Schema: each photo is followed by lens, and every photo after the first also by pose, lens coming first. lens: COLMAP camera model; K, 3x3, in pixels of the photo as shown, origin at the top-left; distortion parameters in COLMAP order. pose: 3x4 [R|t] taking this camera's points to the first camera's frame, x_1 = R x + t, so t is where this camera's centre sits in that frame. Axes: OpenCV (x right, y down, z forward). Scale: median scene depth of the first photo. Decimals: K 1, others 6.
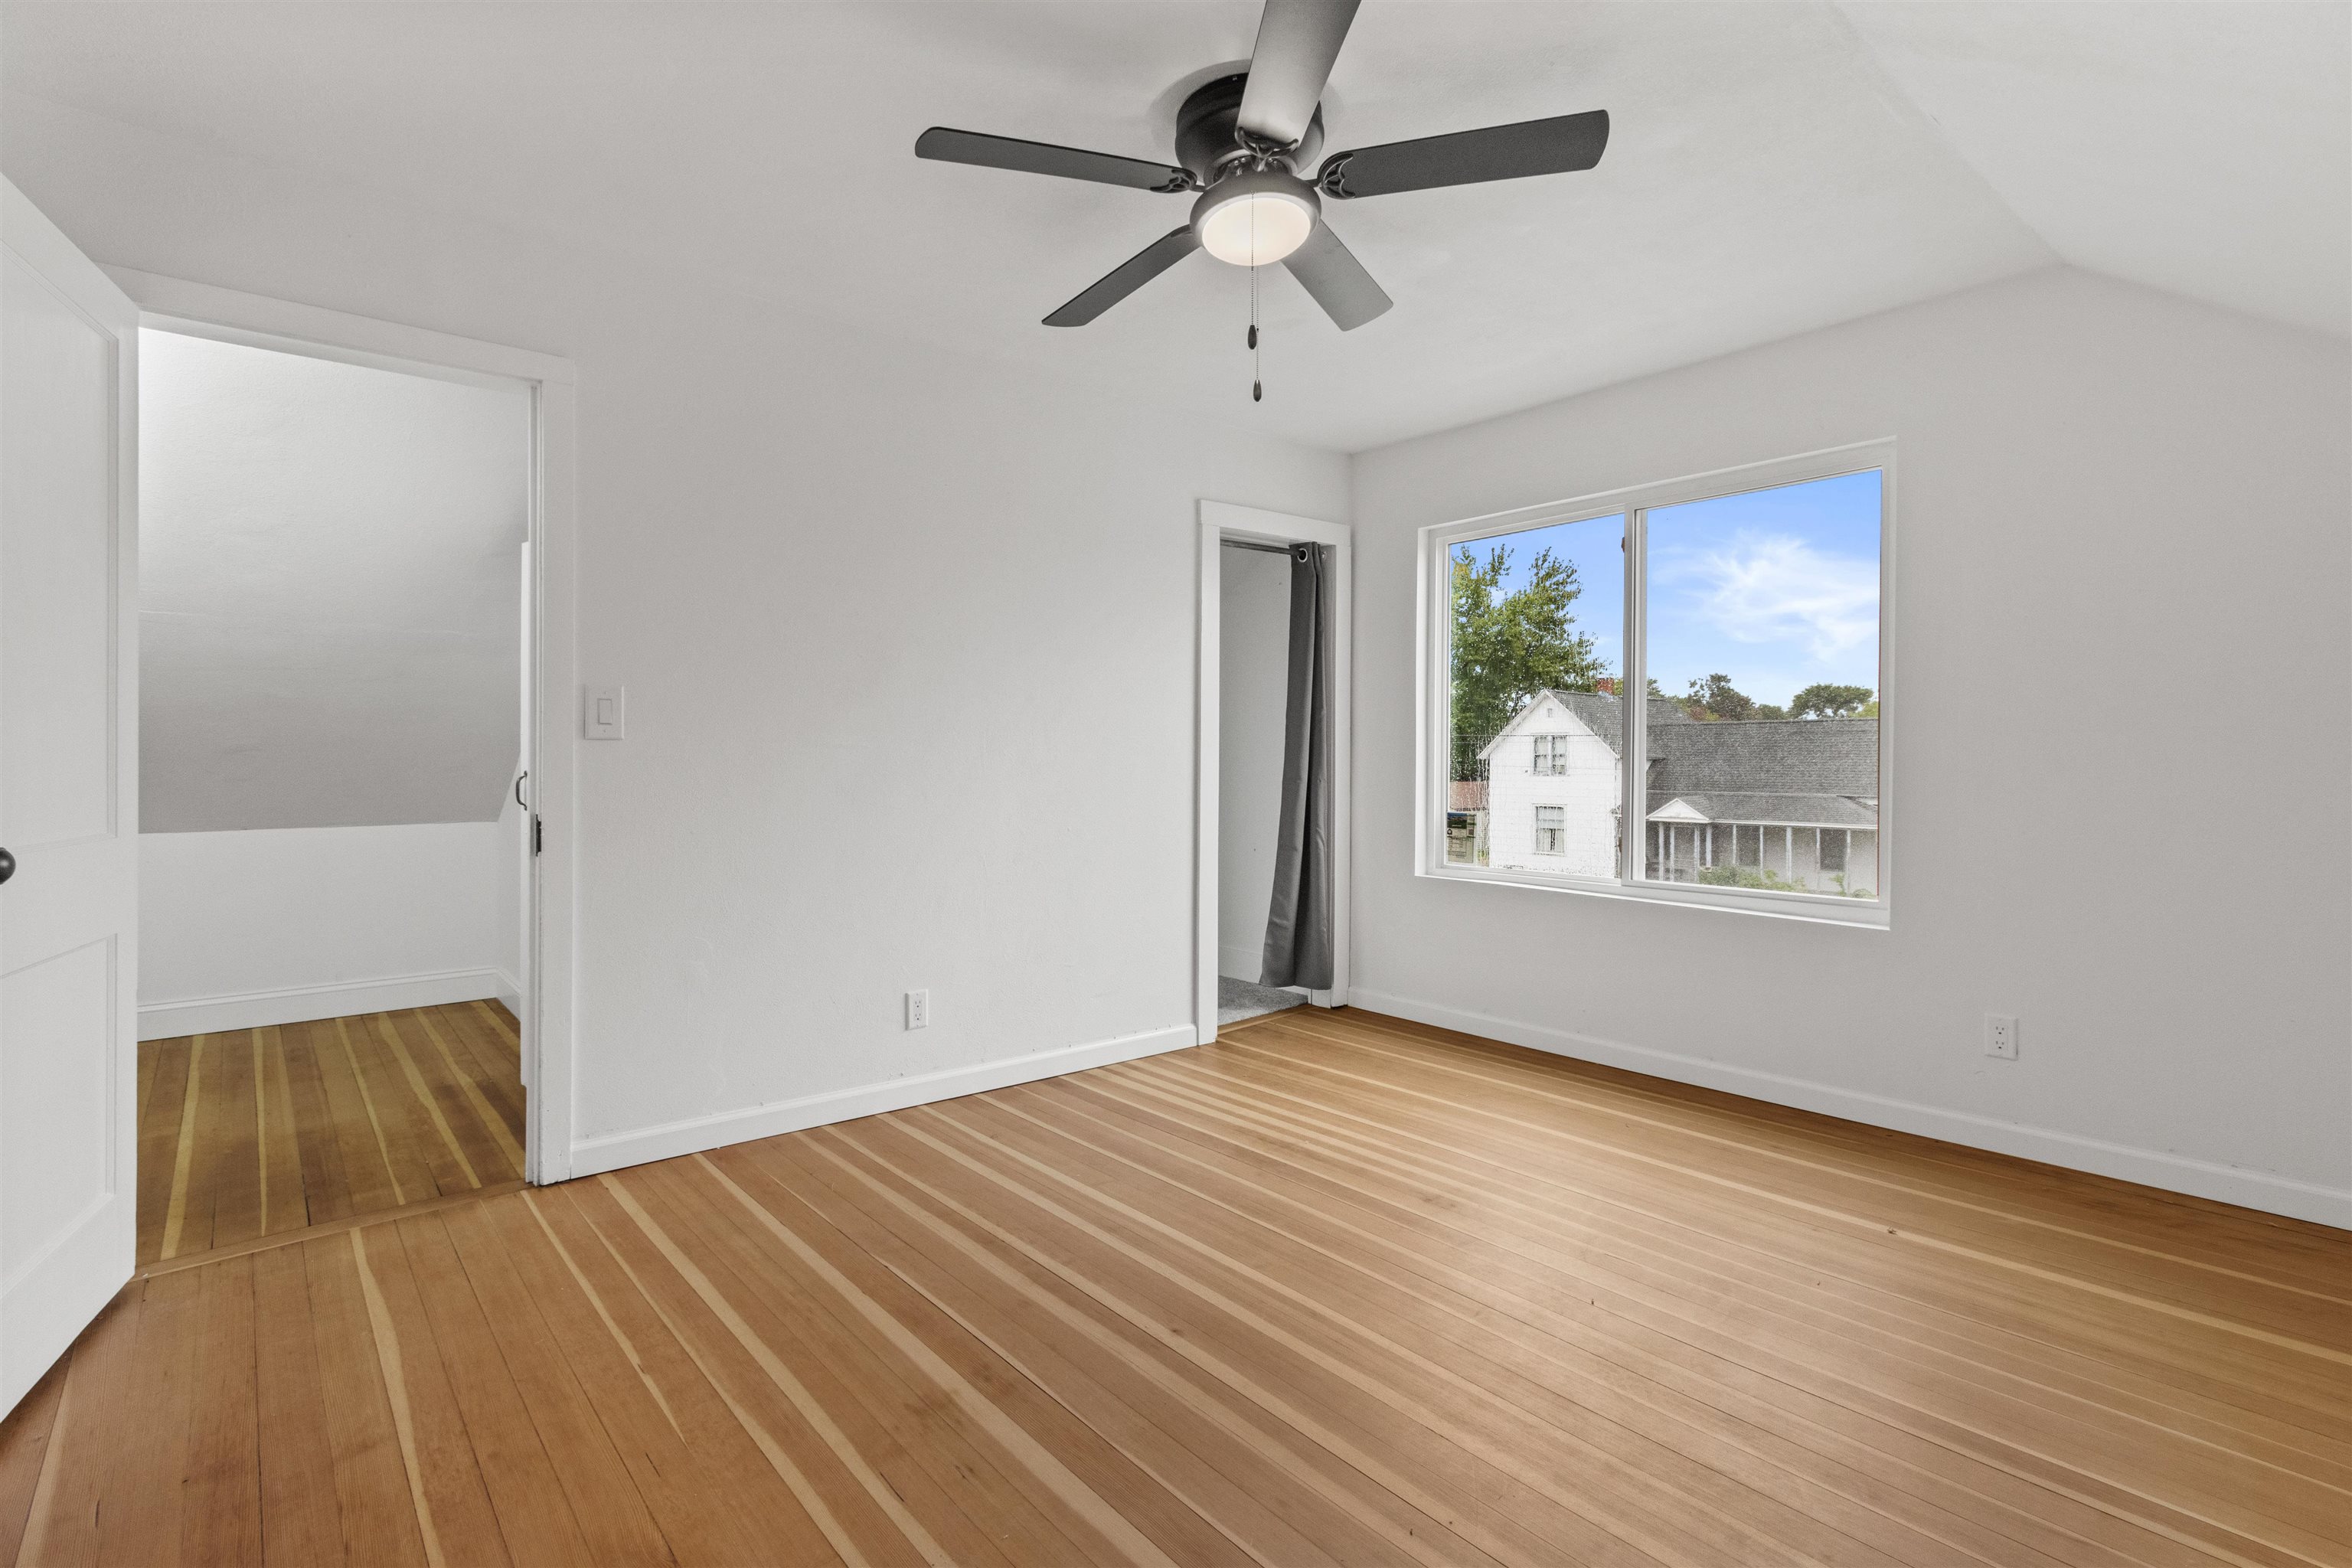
lens RADIAL K [[1086.0, 0, 1172.2], [0, 1086.0, 770.5], [0, 0, 1]] dist [-0.000009, -0.001426]
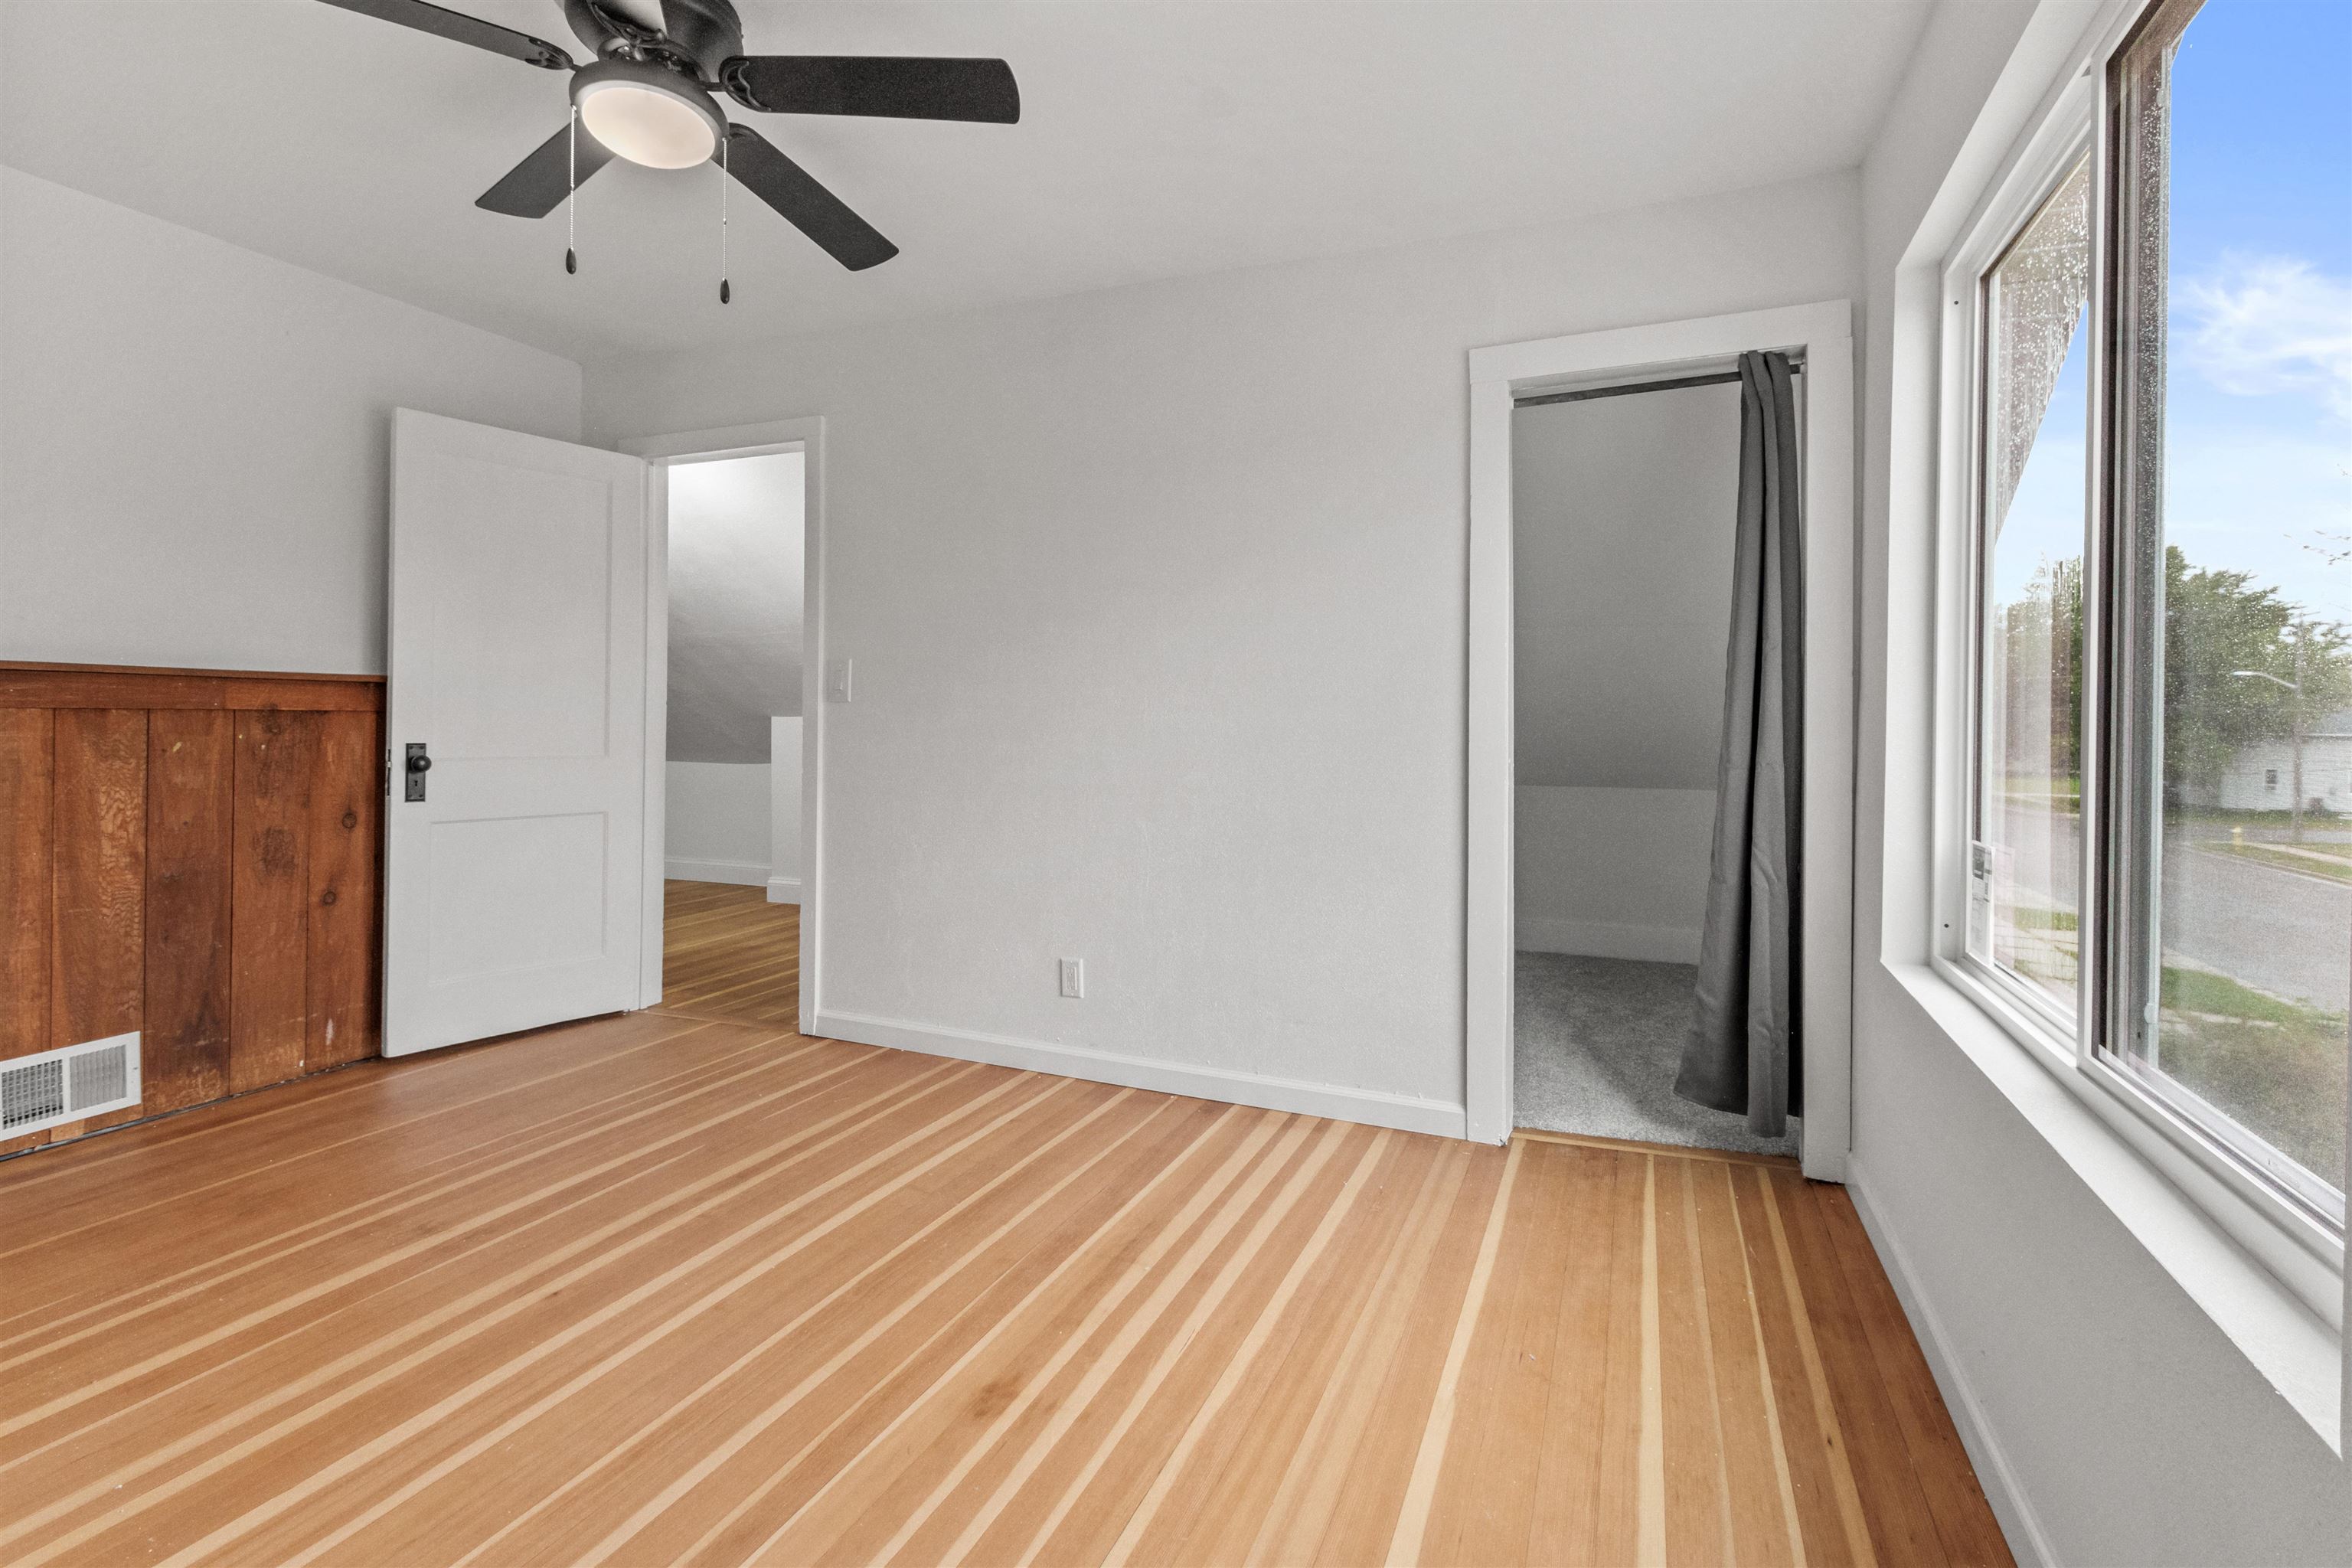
lens RADIAL K [[1131.4, 0, 1167.8], [0, 1131.4, 715.1], [0, 0, 1]] dist [0.000811, -0.000181]
pose [[0.452810, -0.002716, -0.891603, 0.771684], [-0.019492, 0.999726, -0.012944, -0.003773], [0.891394, 0.023240, 0.452633, 0.669265]]
